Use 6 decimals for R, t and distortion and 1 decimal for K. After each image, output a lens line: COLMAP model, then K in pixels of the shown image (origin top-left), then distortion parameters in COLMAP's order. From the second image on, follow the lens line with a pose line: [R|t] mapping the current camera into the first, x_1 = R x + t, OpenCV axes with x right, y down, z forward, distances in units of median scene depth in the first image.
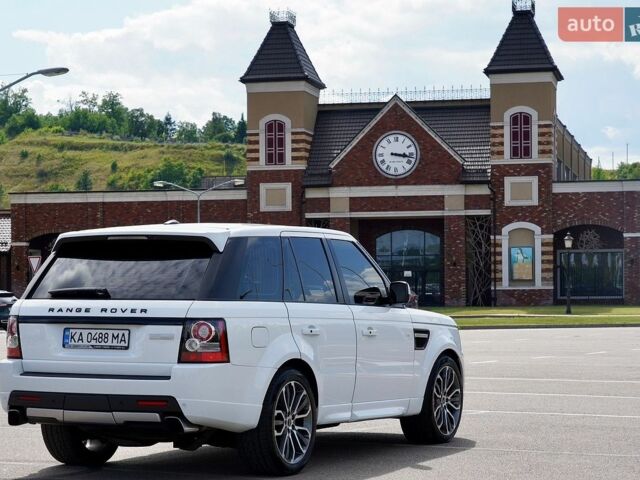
lens RADIAL K [[2099.3, 0, 320.0], [0, 2099.3, 240.0], [0, 0, 1]] dist [-0.213283, -1.275769]
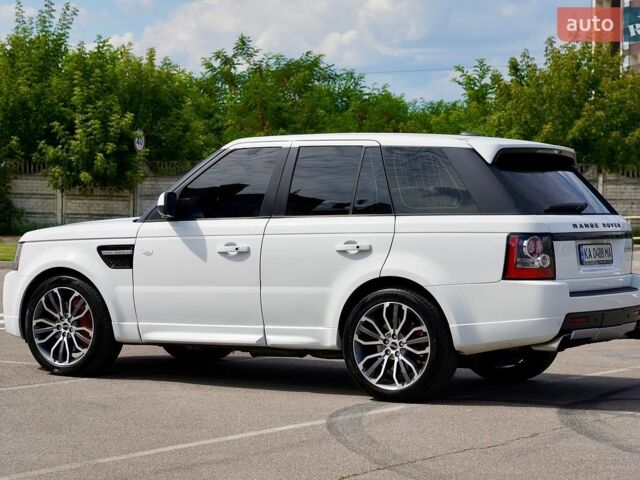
lens RADIAL K [[2099.3, 0, 320.0], [0, 2099.3, 240.0], [0, 0, 1]] dist [-0.213283, -1.275769]
pose [[0.086632, -0.021682, 0.996004, -1.096382], [-0.020364, 0.999516, 0.023530, 0.019639], [-0.996032, -0.022321, 0.086149, 1.036642]]
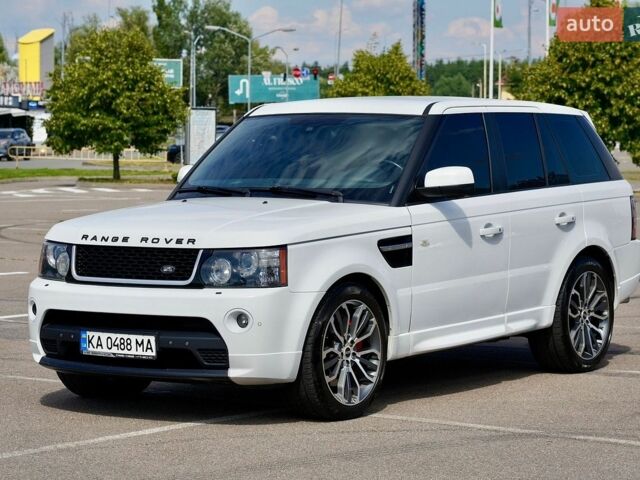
lens RADIAL K [[2099.3, 0, 320.0], [0, 2099.3, 240.0], [0, 0, 1]] dist [-0.213283, -1.275769]
pose [[-0.994121, -0.001776, 0.108263, -0.112343], [0.002594, 0.999188, 0.040207, 0.016873], [-0.108247, 0.040252, -0.993309, 2.054365]]
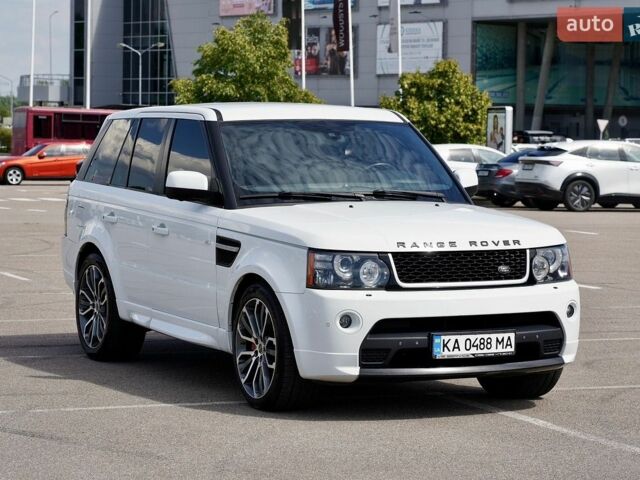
lens RADIAL K [[2099.3, 0, 320.0], [0, 2099.3, 240.0], [0, 0, 1]] dist [-0.213283, -1.275769]
pose [[-0.598411, 0.043213, -0.800023, 0.737602], [0.004596, 0.998713, 0.050508, 0.005010], [0.801176, 0.026548, -0.597840, 1.722051]]
